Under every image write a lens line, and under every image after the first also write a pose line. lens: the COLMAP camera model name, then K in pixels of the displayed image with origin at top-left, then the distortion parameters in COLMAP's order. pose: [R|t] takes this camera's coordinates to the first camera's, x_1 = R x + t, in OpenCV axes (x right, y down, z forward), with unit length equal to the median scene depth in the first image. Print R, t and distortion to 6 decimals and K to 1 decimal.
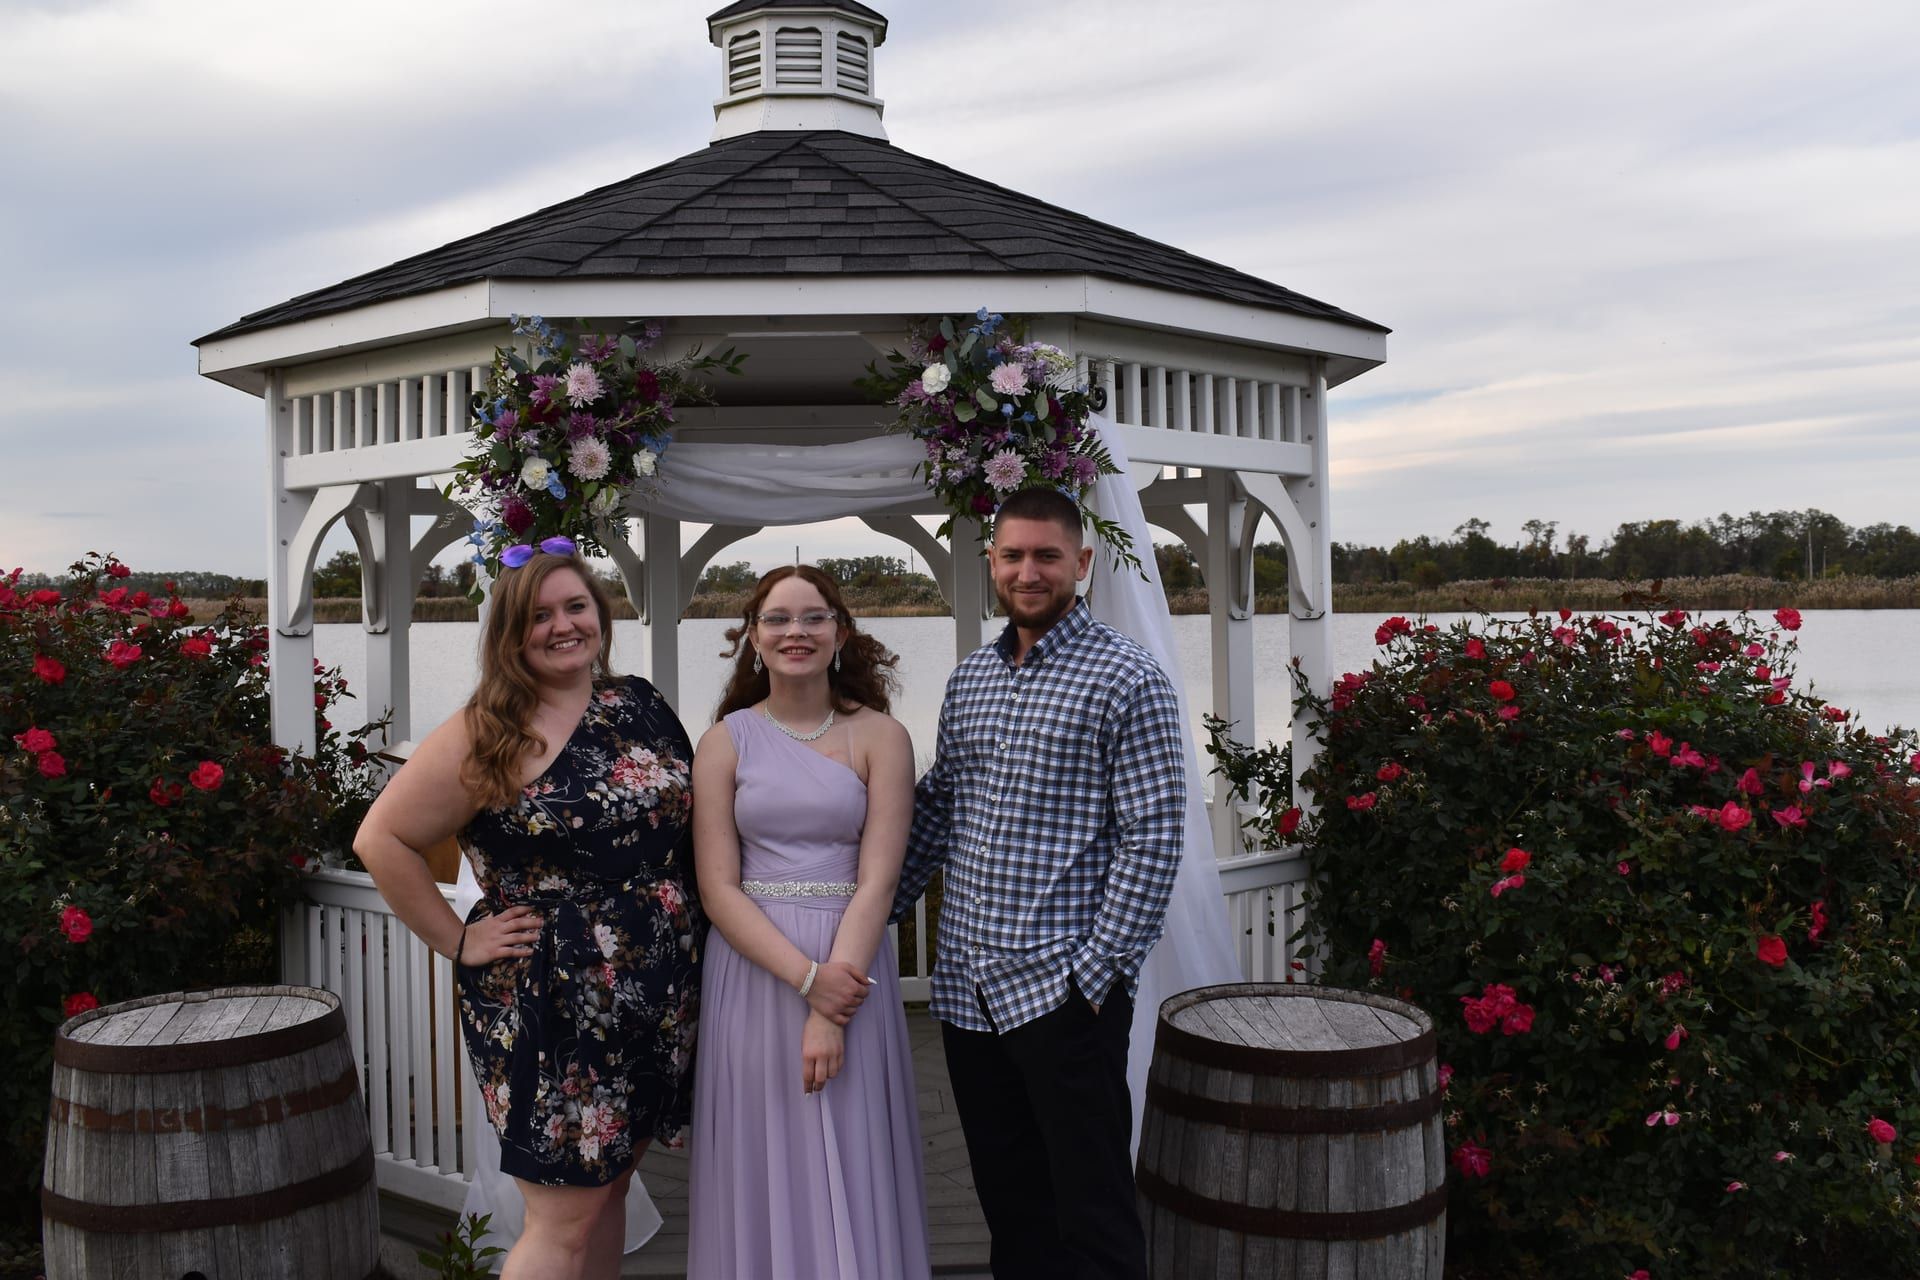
lens RADIAL K [[2087.1, 0, 963.9], [0, 2087.1, 634.6], [0, 0, 1]] dist [-0.060036, -0.005393]
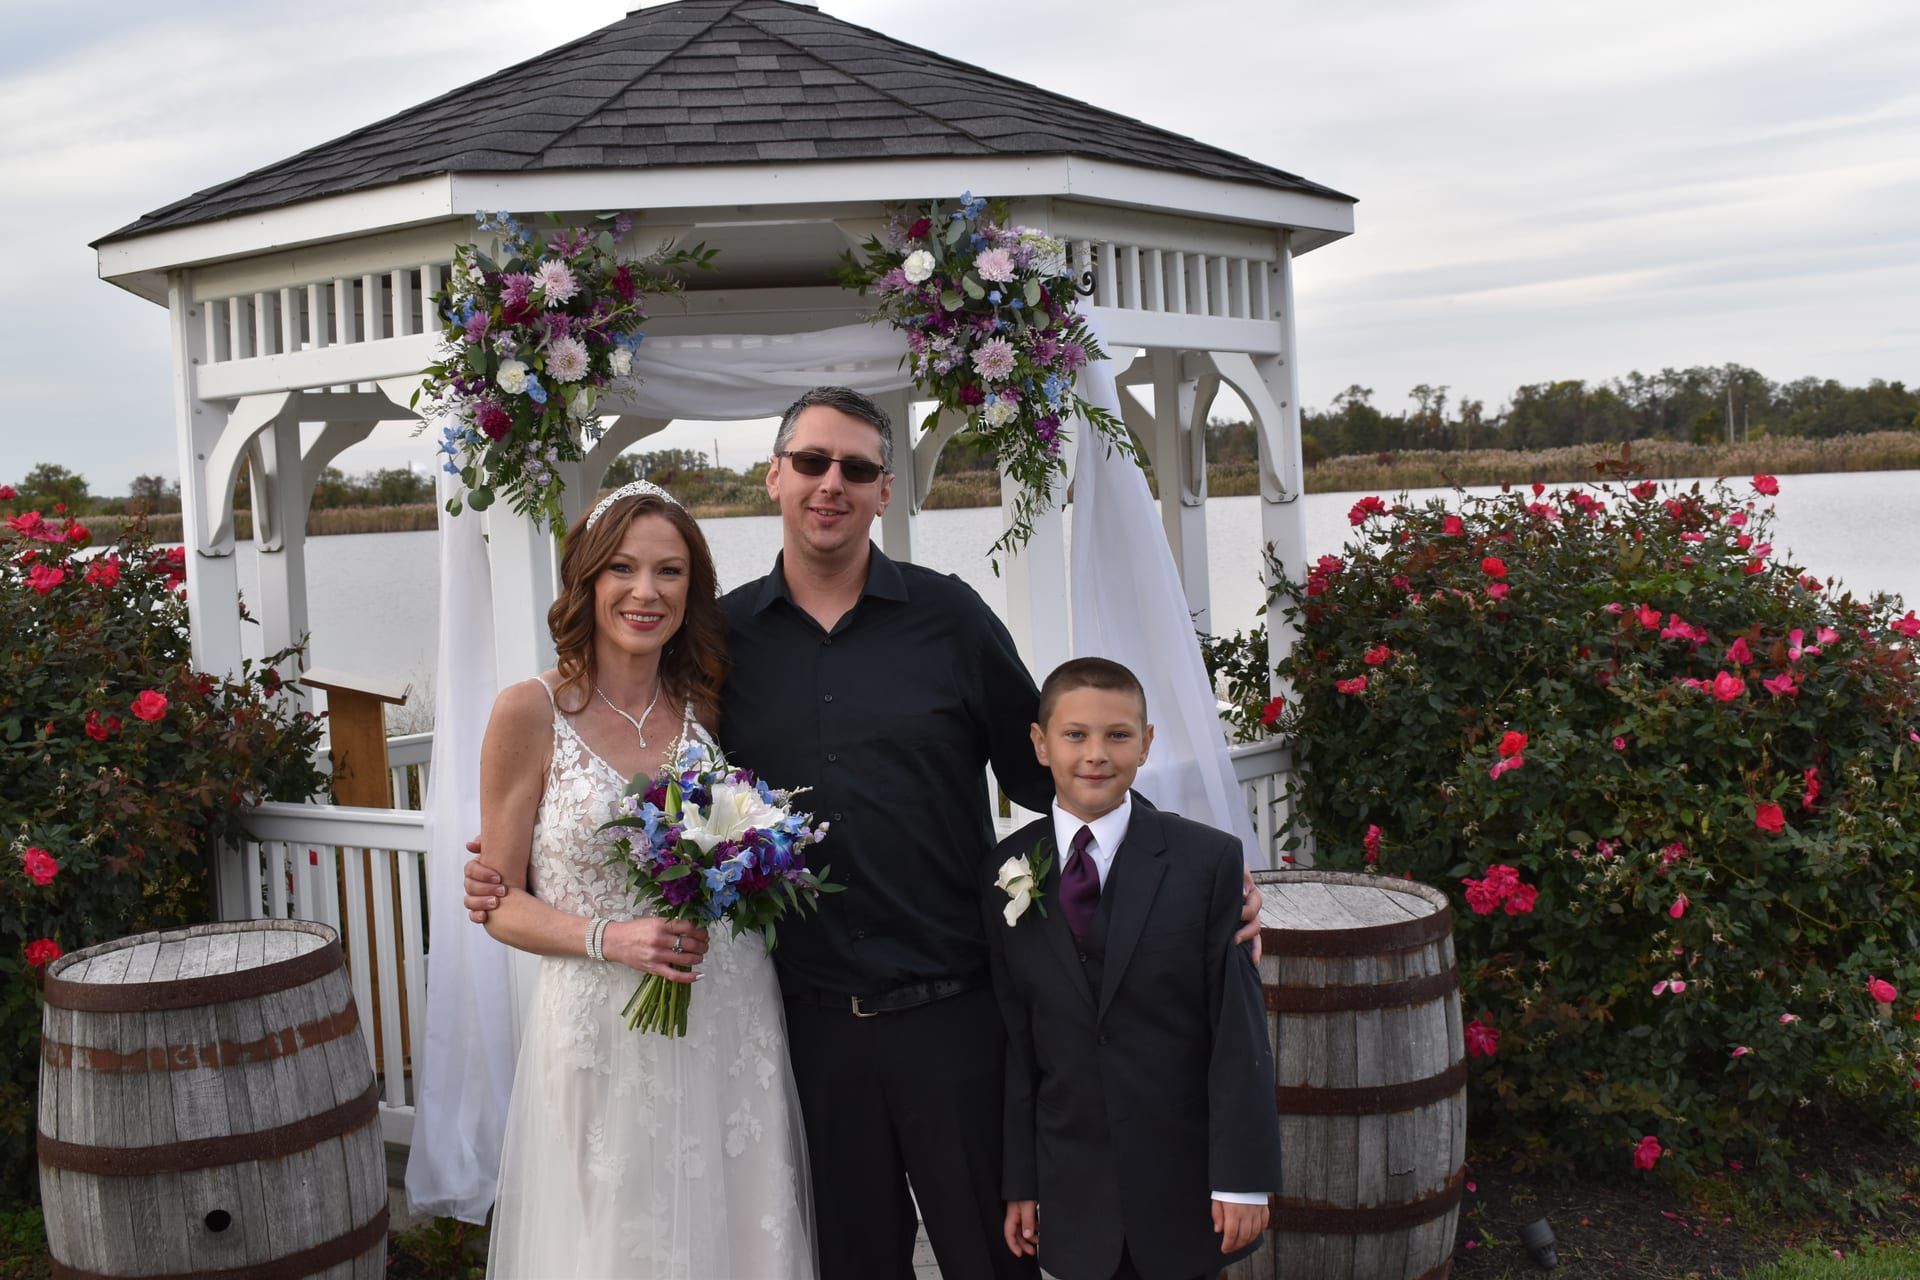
lens RADIAL K [[2420.0, 0, 960.0], [0, 2420.0, 640.0], [0, 0, 1]] dist [-0.040508, -0.014611]
pose [[0.996105, -0.037329, 0.079889, -0.088590], [0.033795, 0.998409, 0.045139, 0.000609], [-0.081447, -0.042263, 0.995781, -0.126875]]
